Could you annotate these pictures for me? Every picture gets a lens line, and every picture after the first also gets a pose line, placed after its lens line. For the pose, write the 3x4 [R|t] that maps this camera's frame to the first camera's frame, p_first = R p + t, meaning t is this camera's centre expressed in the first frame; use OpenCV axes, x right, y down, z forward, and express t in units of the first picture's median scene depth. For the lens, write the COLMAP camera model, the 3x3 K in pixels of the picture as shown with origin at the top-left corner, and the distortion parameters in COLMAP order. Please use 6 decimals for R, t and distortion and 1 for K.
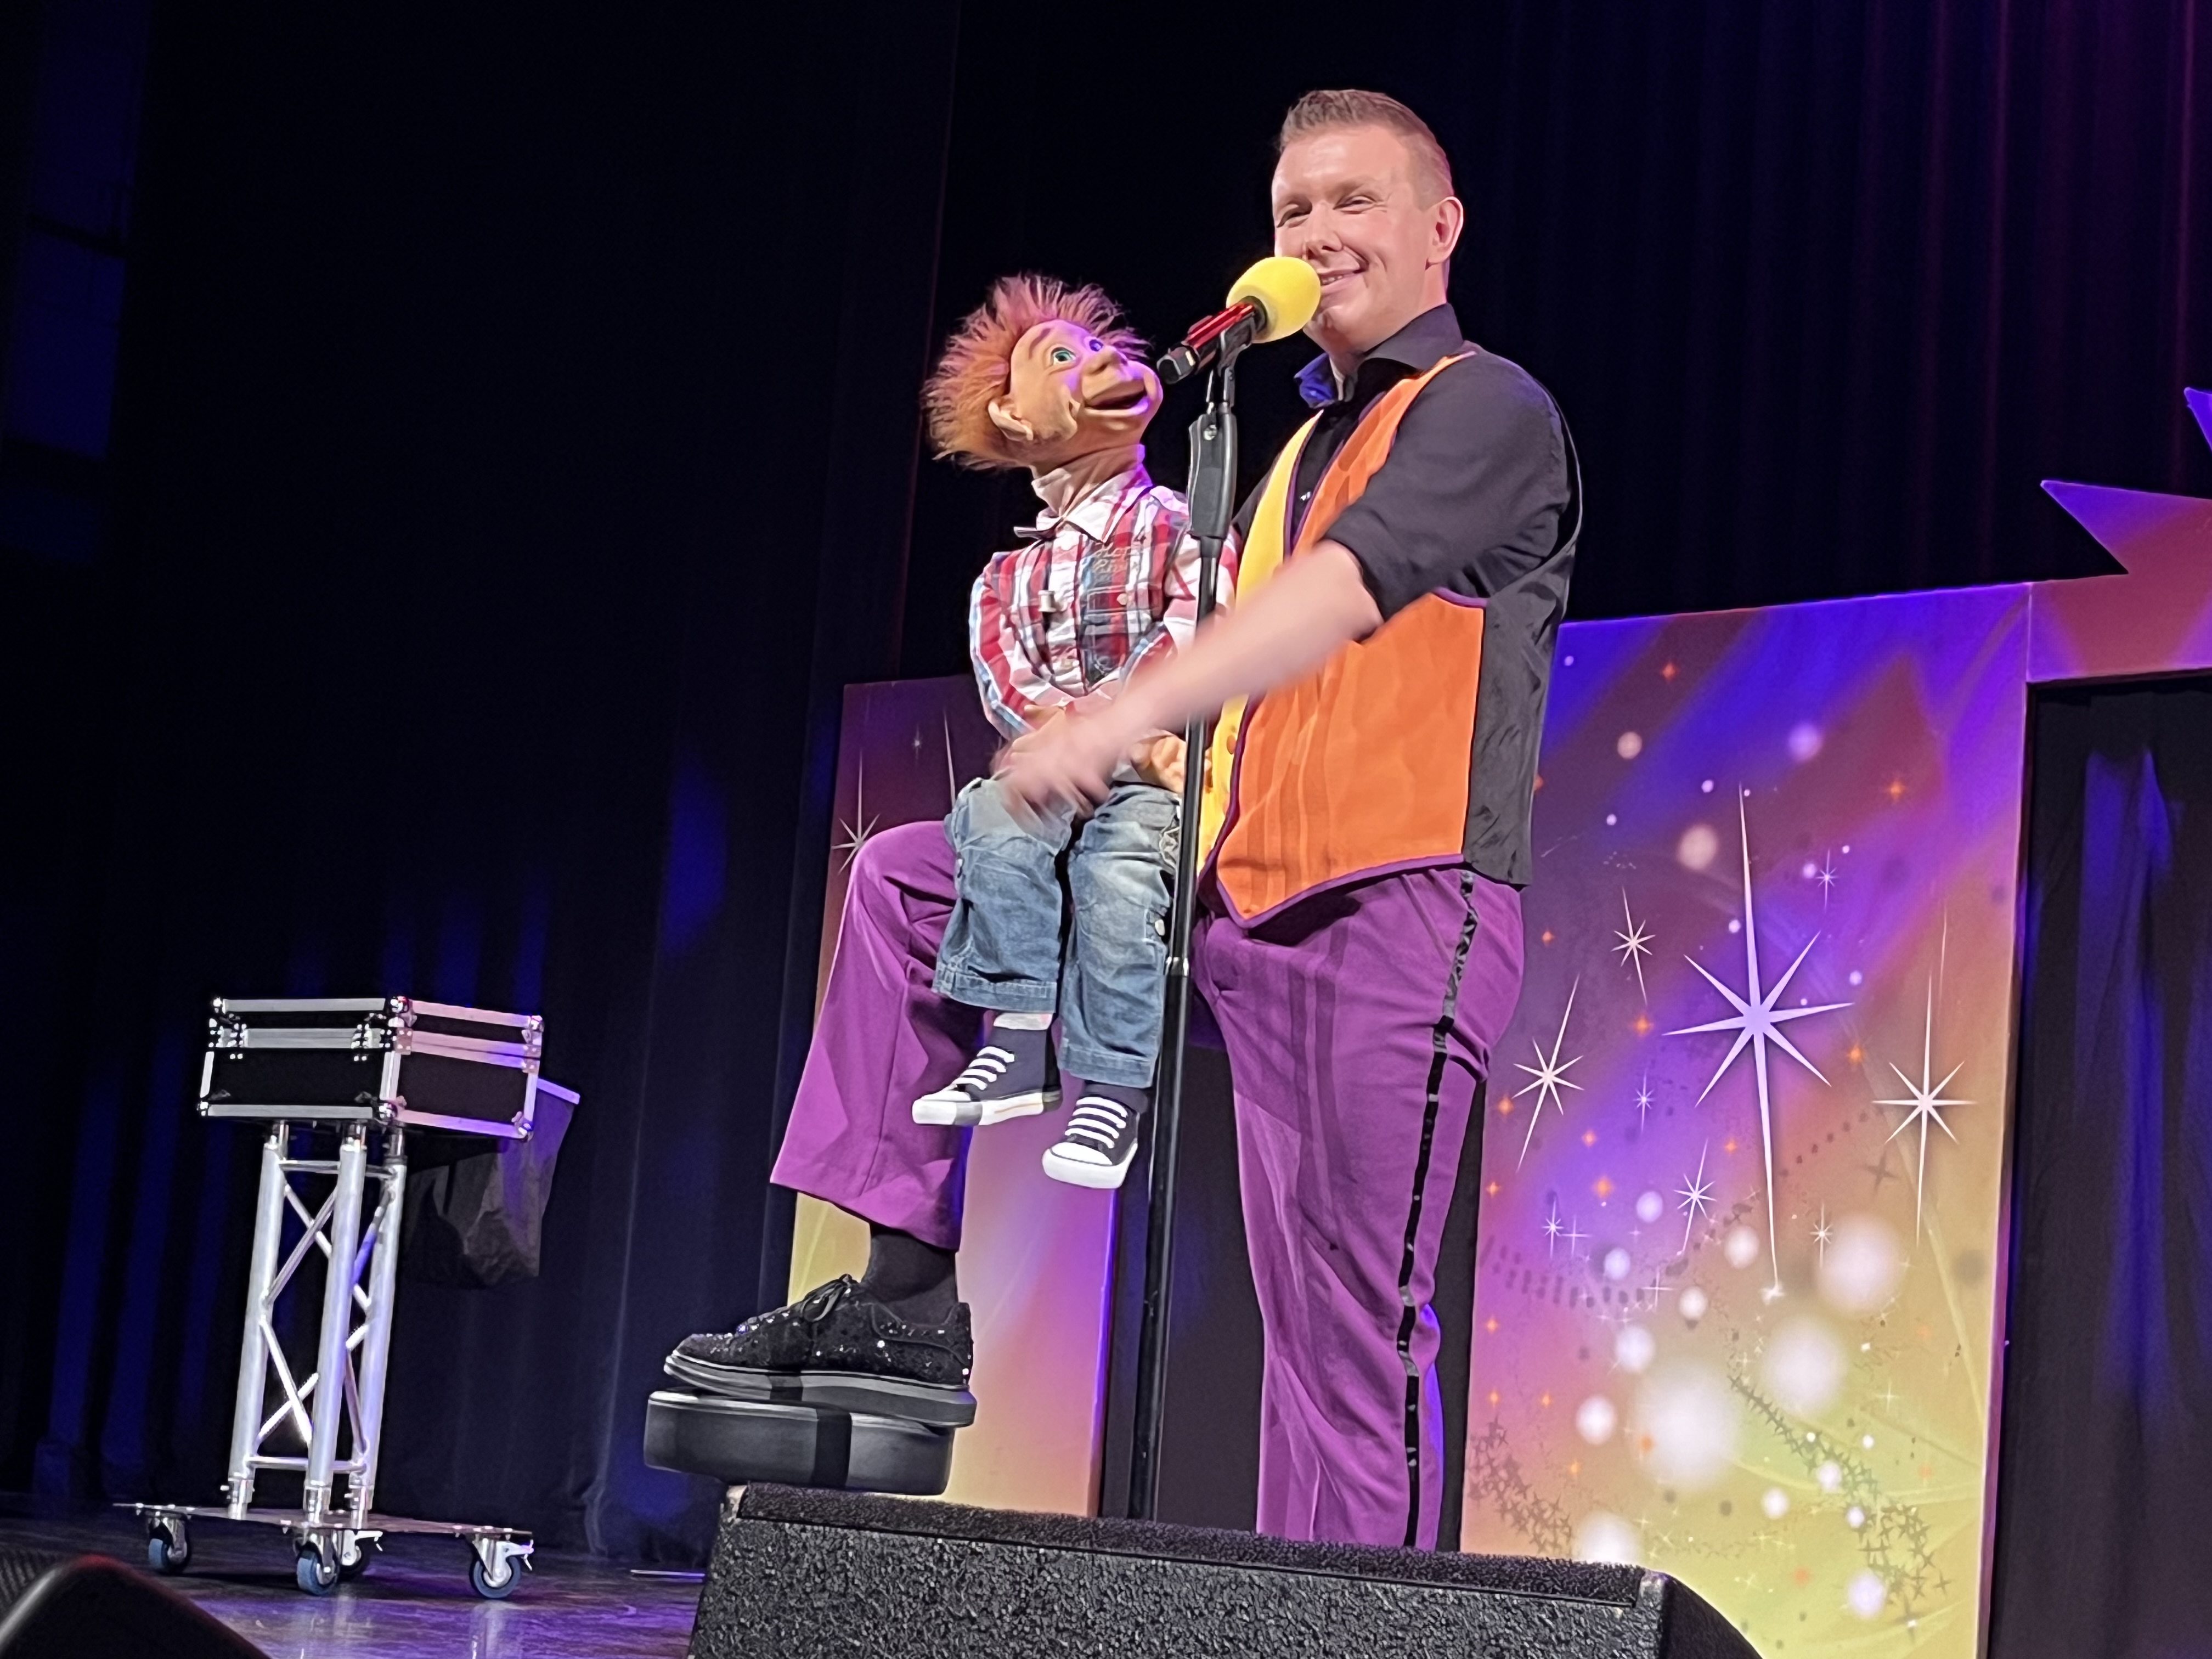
lens RADIAL K [[3749.5, 0, 1106.0], [0, 3749.5, 829.5], [0, 0, 1]] dist [0.184741, -1.287599]
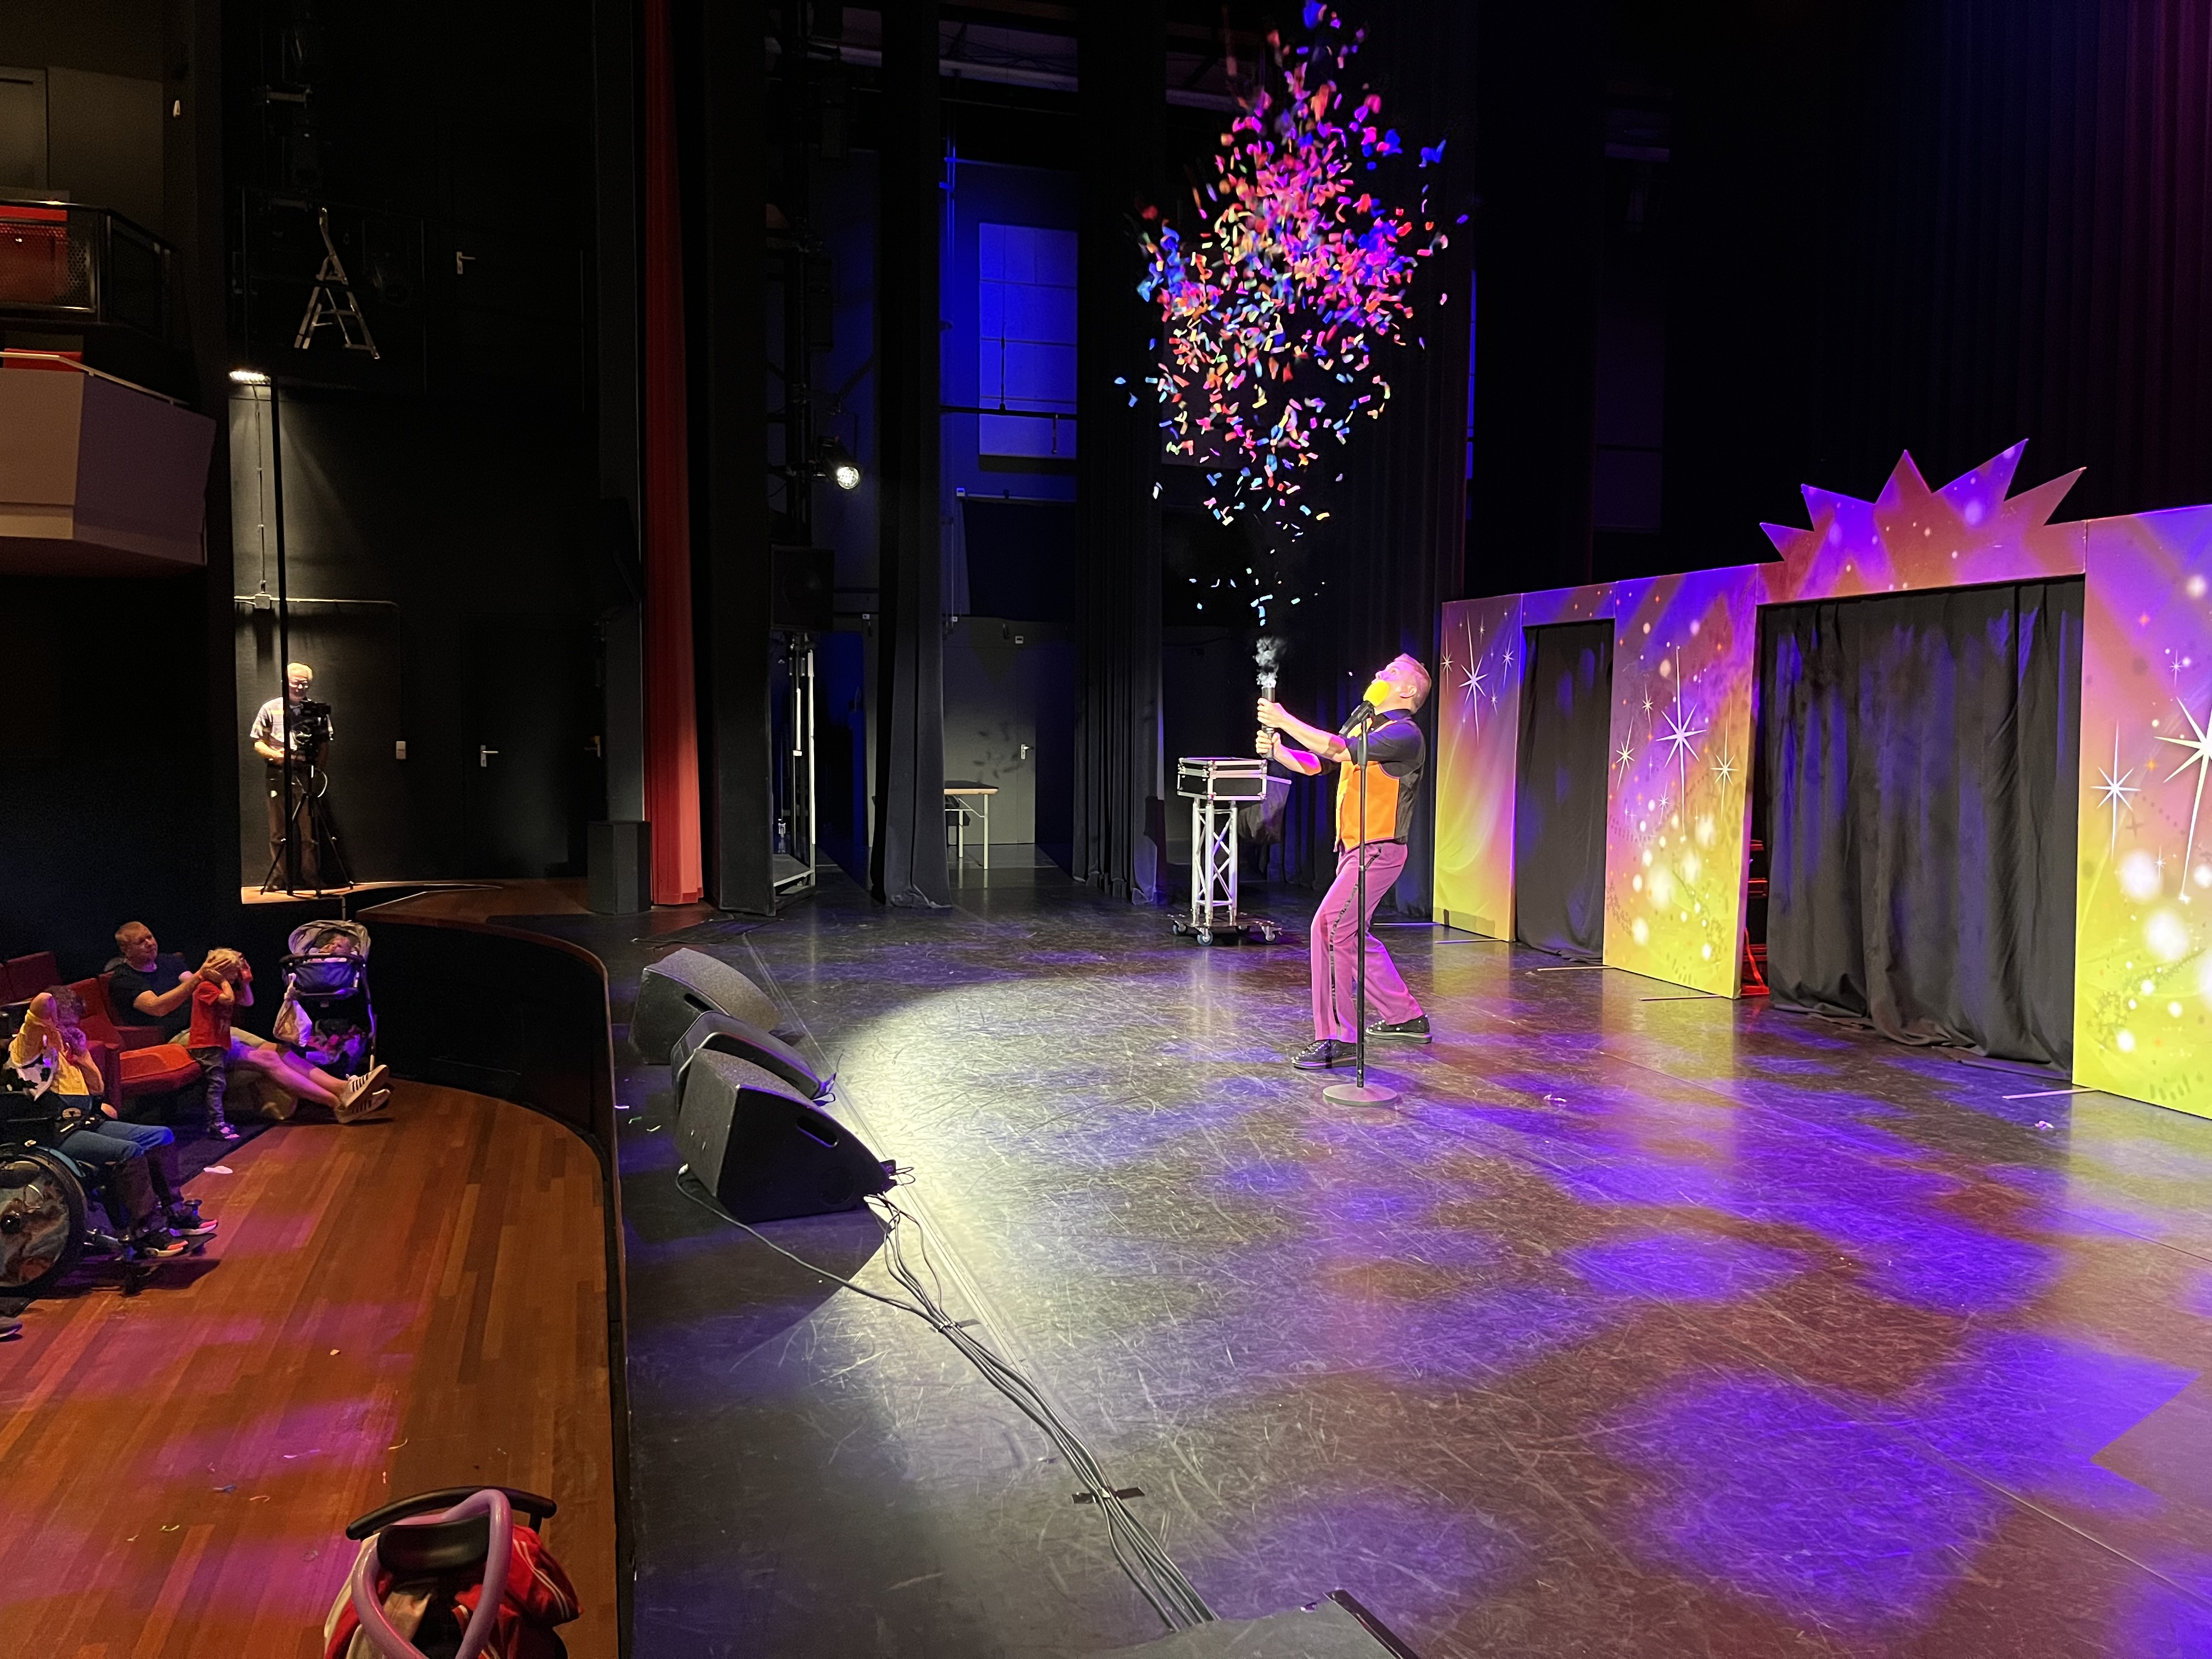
lens RADIAL K [[1643.8, 0, 1106.0], [0, 1643.8, 829.5], [0, 0, 1]] dist [0.076888, -0.104510]
pose [[0.836493, -0.027925, -0.547266, 0.475498], [0.132978, 0.979193, 0.153292, -0.117717], [0.531598, -0.201002, 0.822801, -0.180852]]
